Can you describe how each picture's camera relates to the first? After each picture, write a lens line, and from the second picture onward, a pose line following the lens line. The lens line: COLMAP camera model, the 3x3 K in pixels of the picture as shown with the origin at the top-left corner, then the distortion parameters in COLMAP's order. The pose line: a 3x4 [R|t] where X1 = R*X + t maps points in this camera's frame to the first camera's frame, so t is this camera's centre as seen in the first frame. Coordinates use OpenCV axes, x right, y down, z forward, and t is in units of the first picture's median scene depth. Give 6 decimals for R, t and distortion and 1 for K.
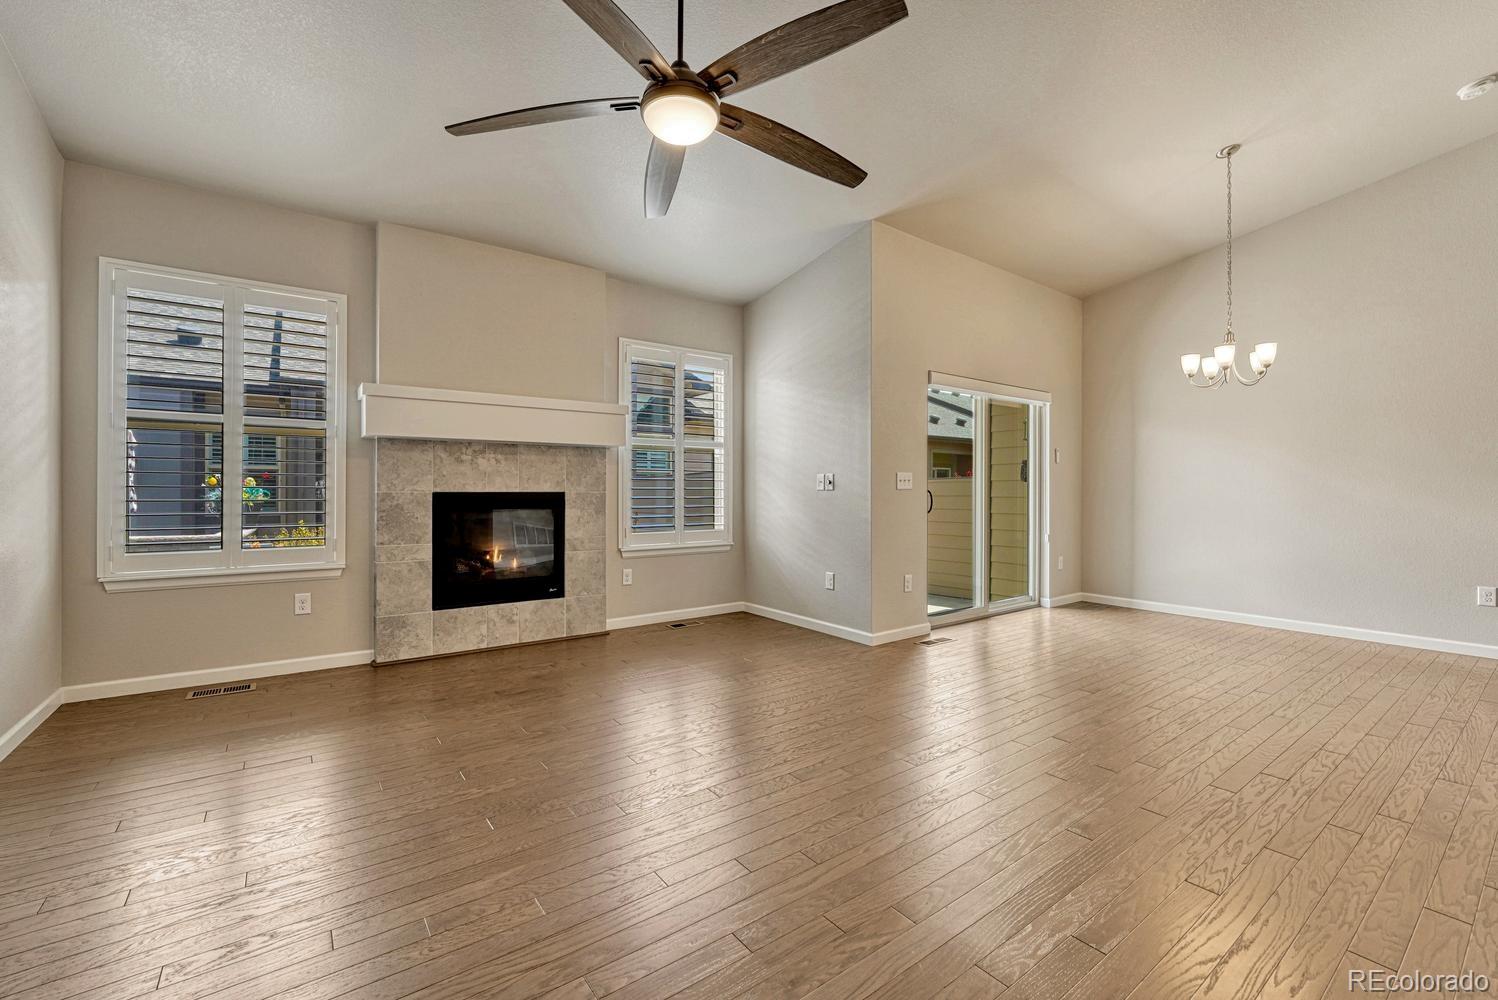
lens RADIAL K [[632.7, 0, 742.4], [0, 632.7, 490.1], [0, 0, 1]] dist [-0.007430, 0.000491]
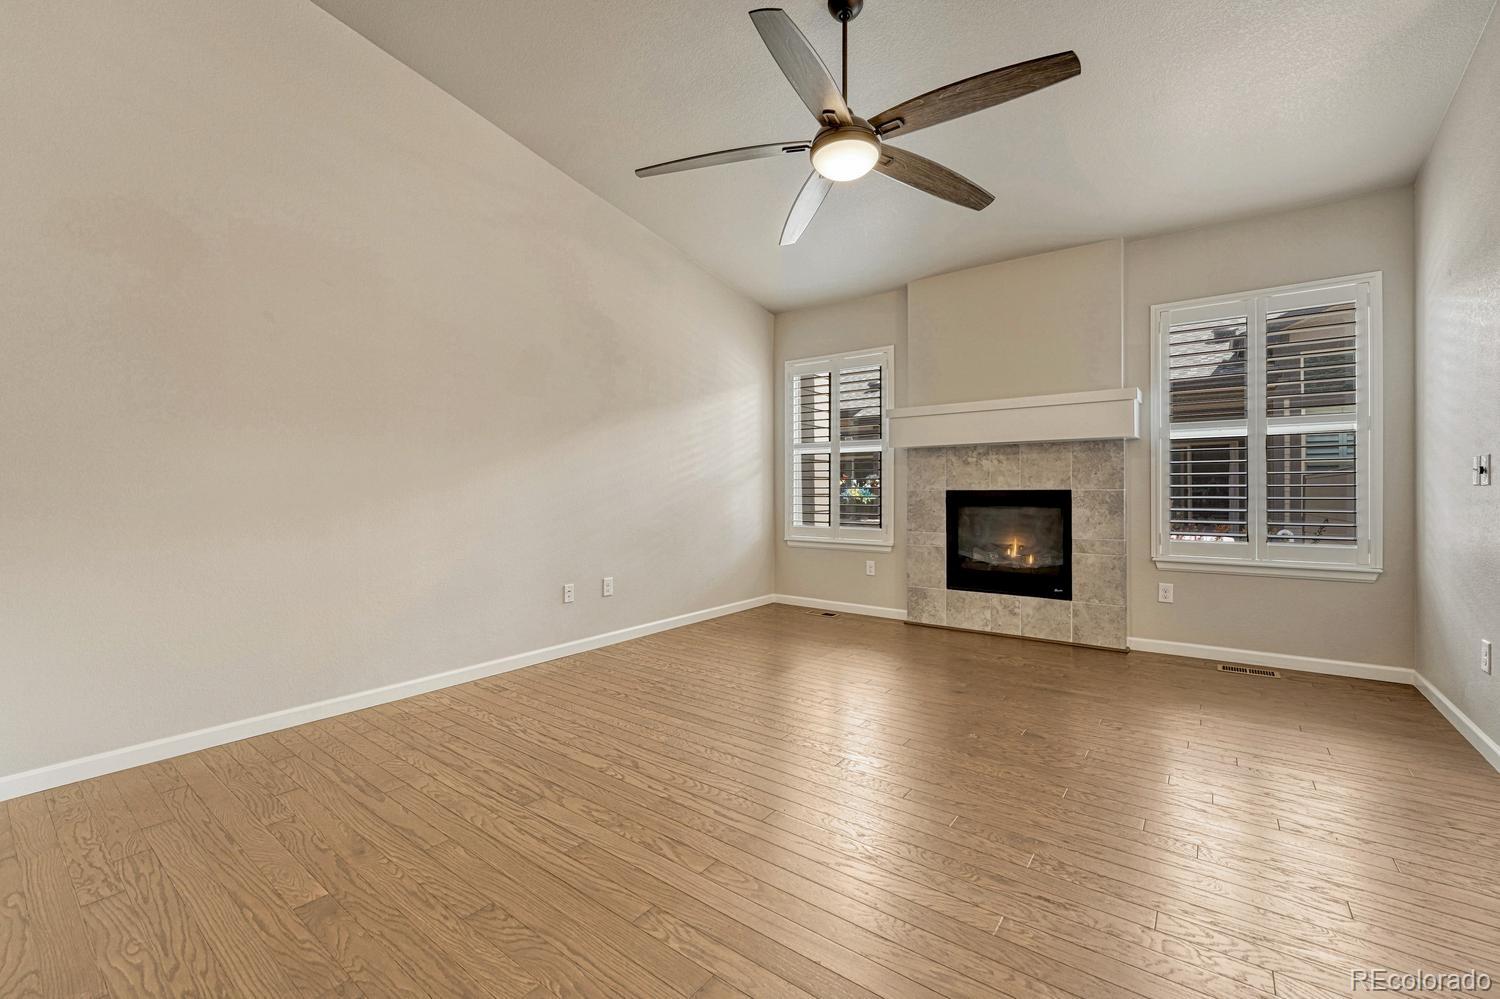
lens RADIAL K [[633.5, 0, 743.4], [0, 633.5, 489.6], [0, 0, 1]] dist [-0.007430, 0.000491]
pose [[0.285171, -0.001471, -0.958476, 0.515915], [0.004877, 0.999988, -0.000084, 0.000056], [0.958464, -0.004651, 0.285174, 0.269417]]
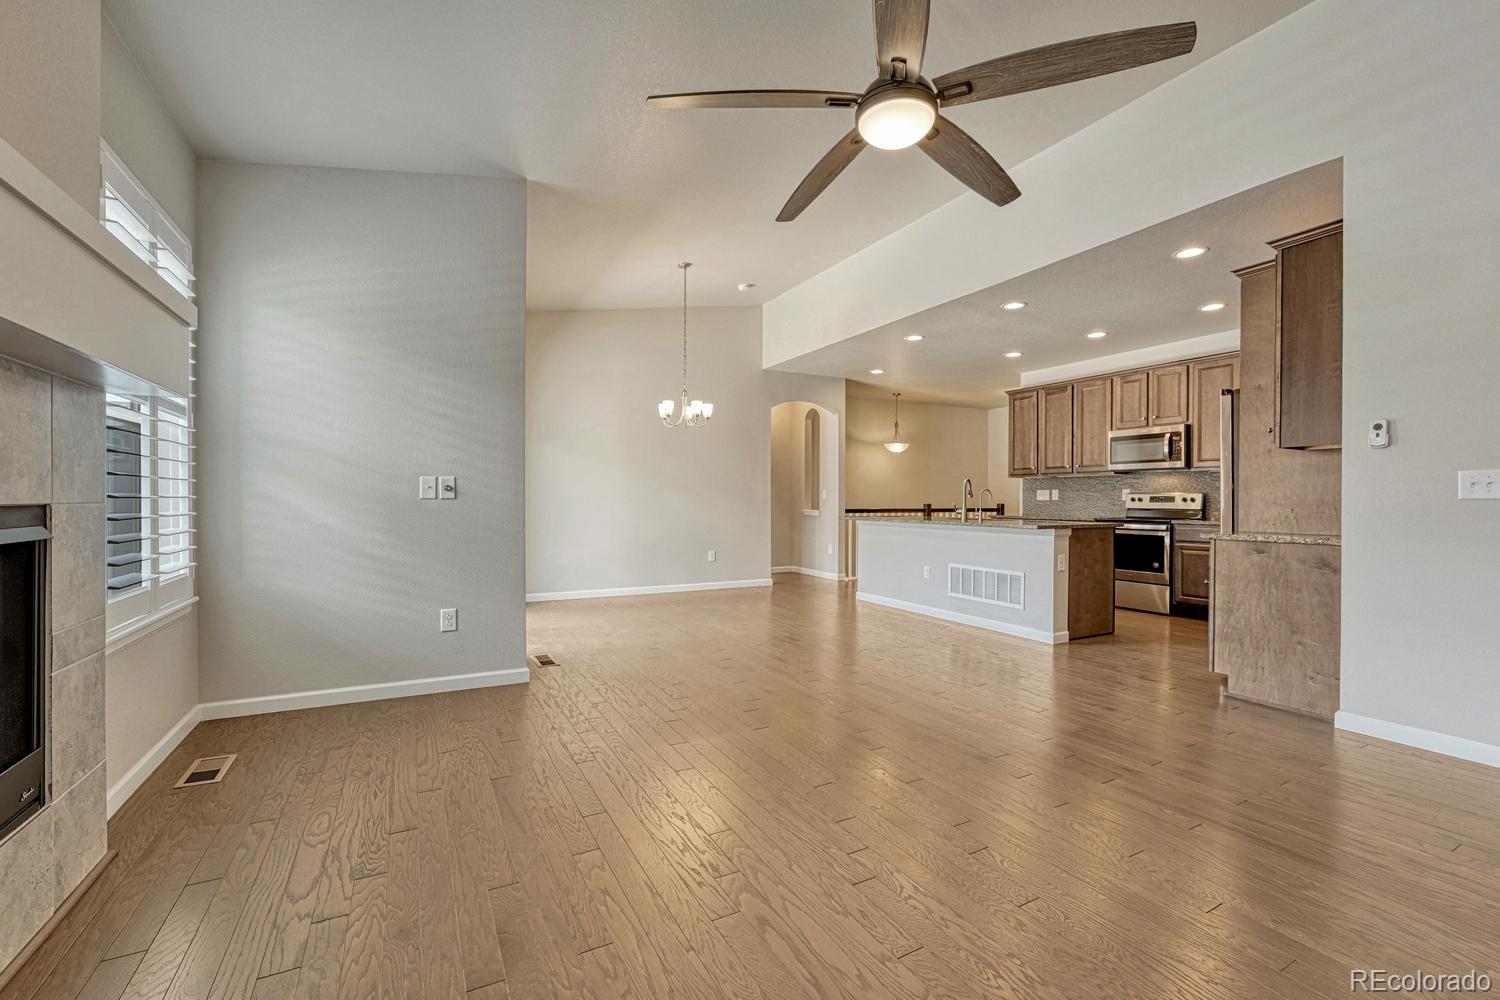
lens RADIAL K [[629.6, 0, 748.7], [0, 629.6, 502.9], [0, 0, 1]] dist [-0.010942, 0.003928]
pose [[0.135016, -0.007525, 0.990815, -0.601813], [-0.004622, 0.999956, 0.008224, -0.002472], [-0.990833, -0.005690, 0.134975, 0.598928]]
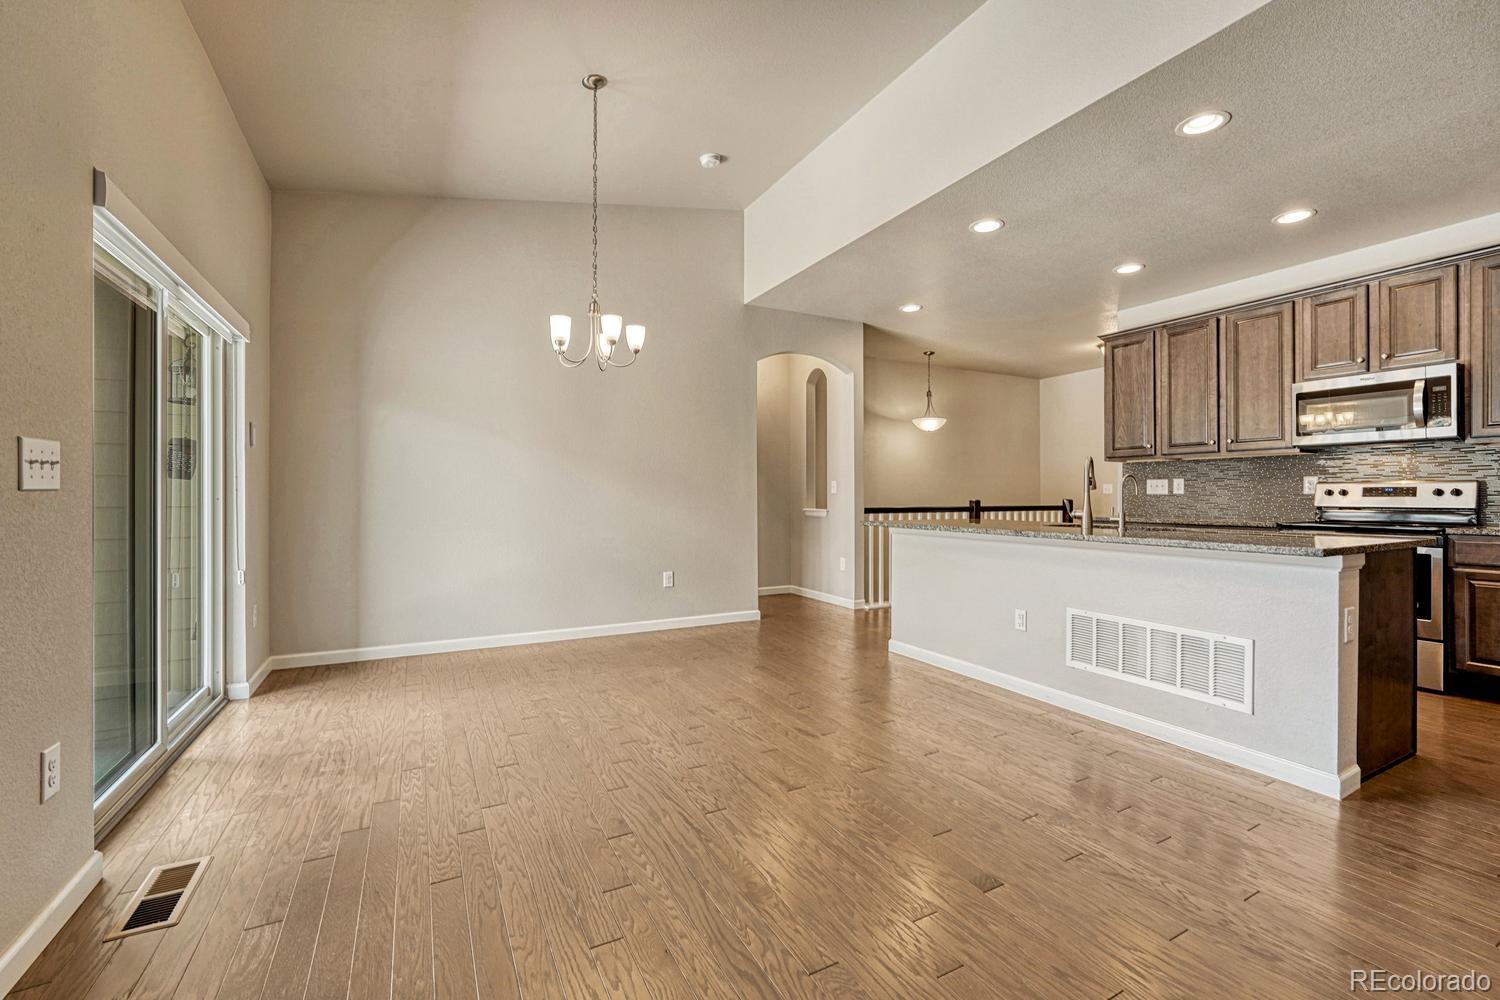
lens RADIAL K [[626.4, 0, 747.2], [0, 626.4, 493.7], [0, 0, 1]] dist [-0.006843, 0.000399]
pose [[0.138527, 0.000170, 0.990359, -0.011821], [-0.001008, 0.999999, -0.000030, 0.000355], [-0.990358, -0.000994, 0.138527, 0.630001]]
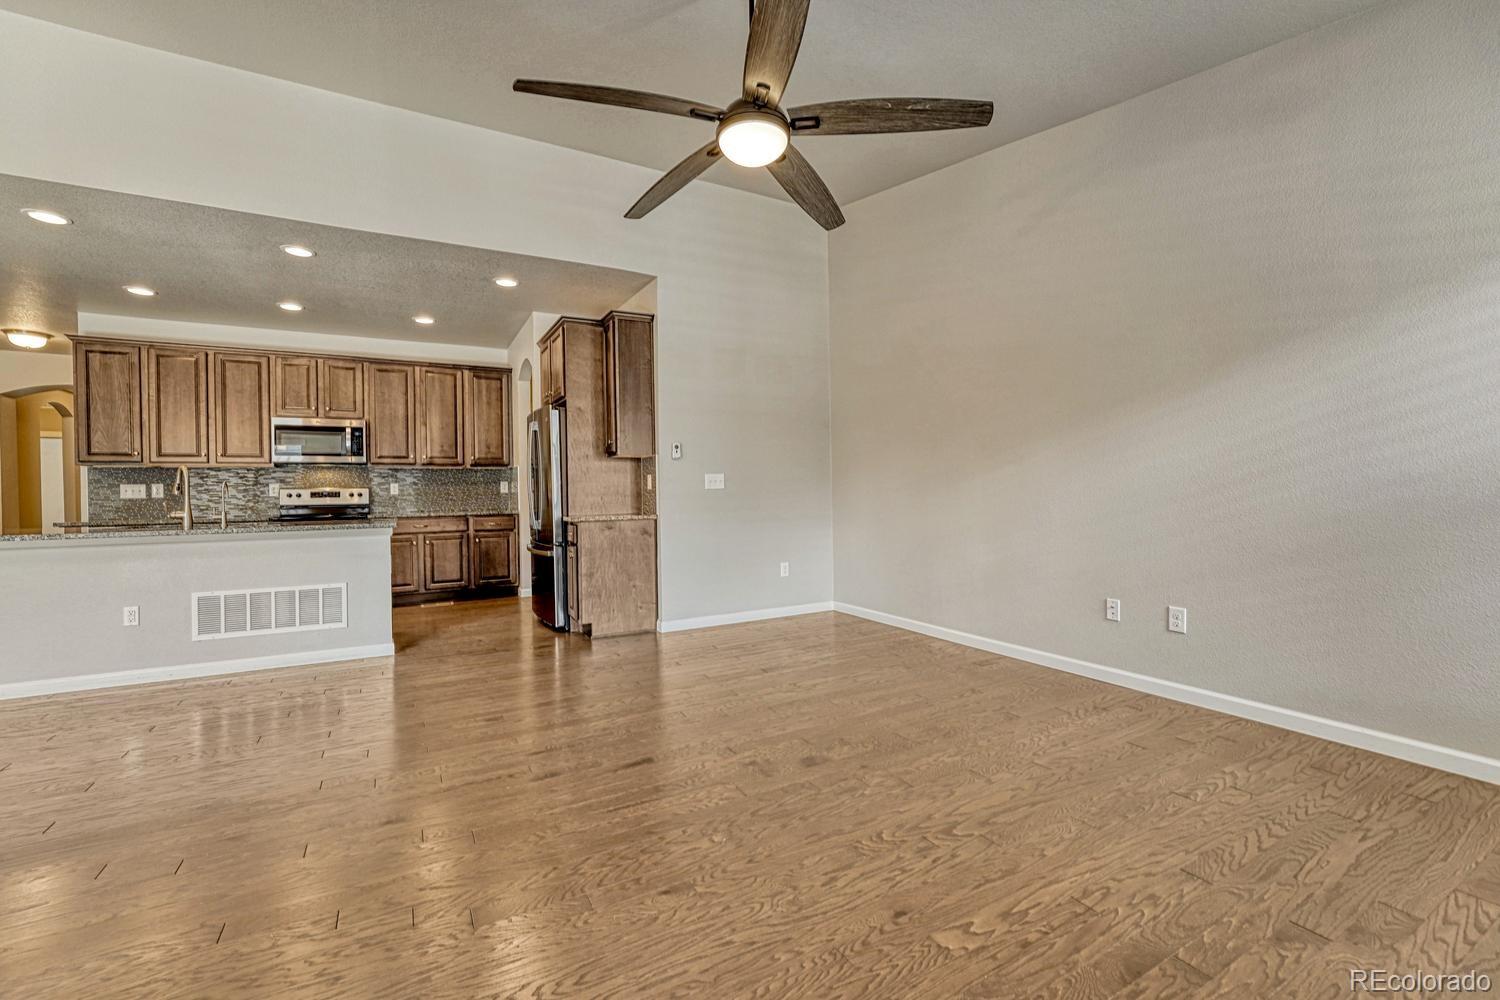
lens RADIAL K [[622.6, 0, 742.9], [0, 622.6, 494.5], [0, 0, 1]] dist [-0.008464, 0.000108]
pose [[-0.991737, 0.010916, 0.127821, -0.113232], [0.011709, 0.999917, 0.005458, -0.000137], [-0.127750, 0.006909, -0.991782, 1.122267]]
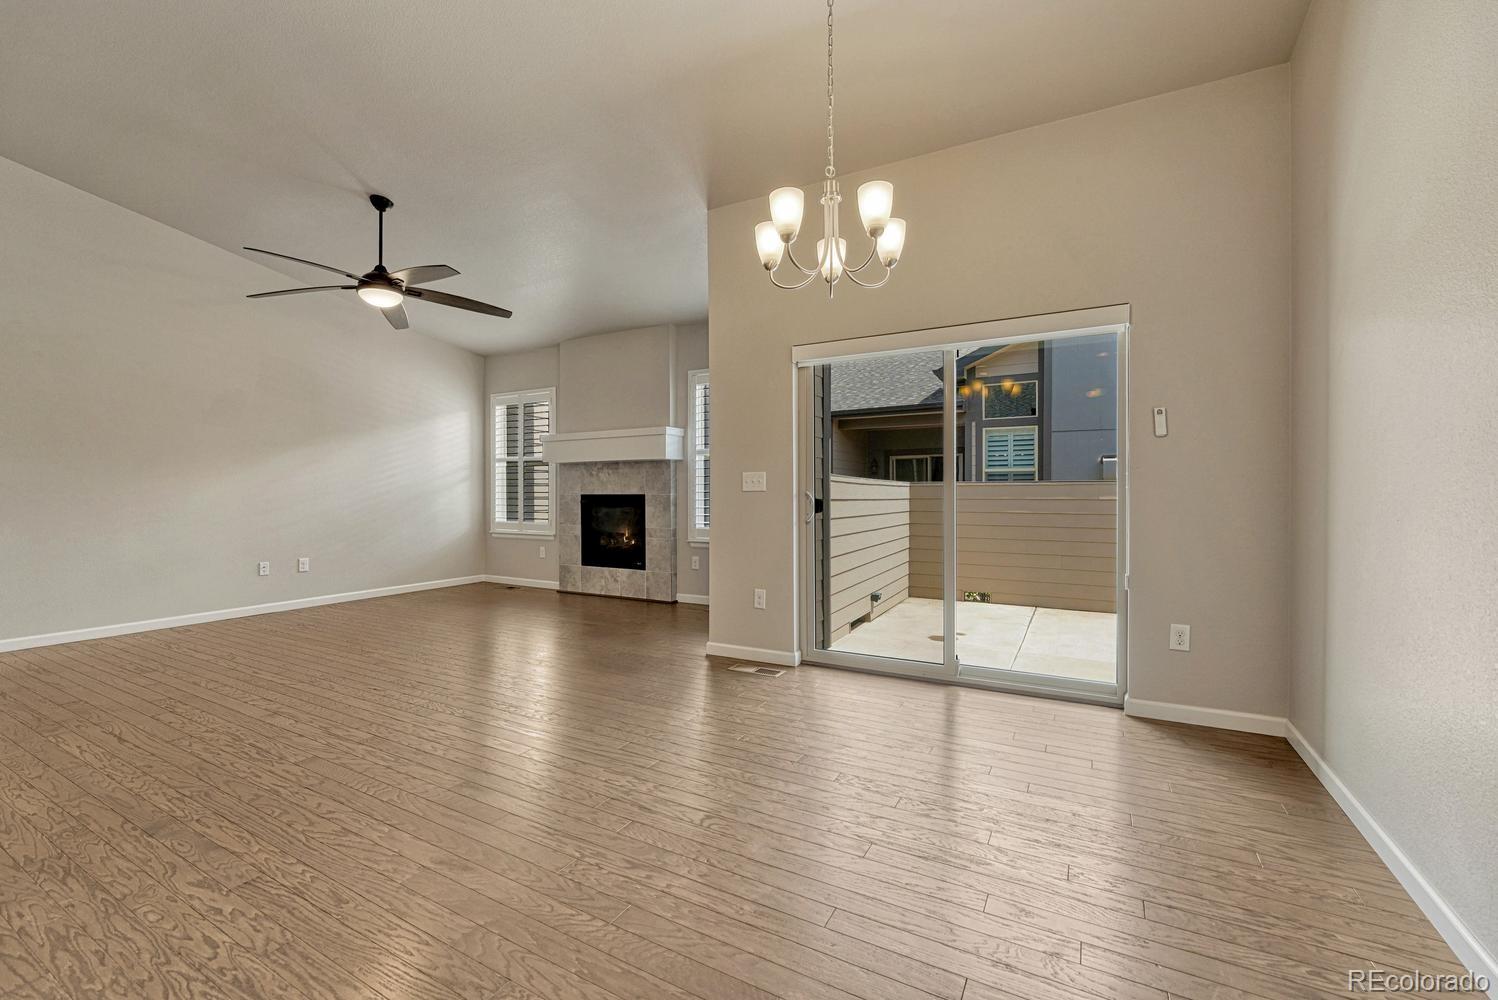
lens RADIAL K [[619.1, 0, 749.0], [0, 619.1, 500.0], [0, 0, 1]] dist [-0.018795, 0.000199]
pose [[0.421960, 0.008085, -0.906578, 1.099021], [0.002705, 0.999945, 0.010177, 0.002321], [0.906611, -0.006747, 0.421915, 0.667112]]
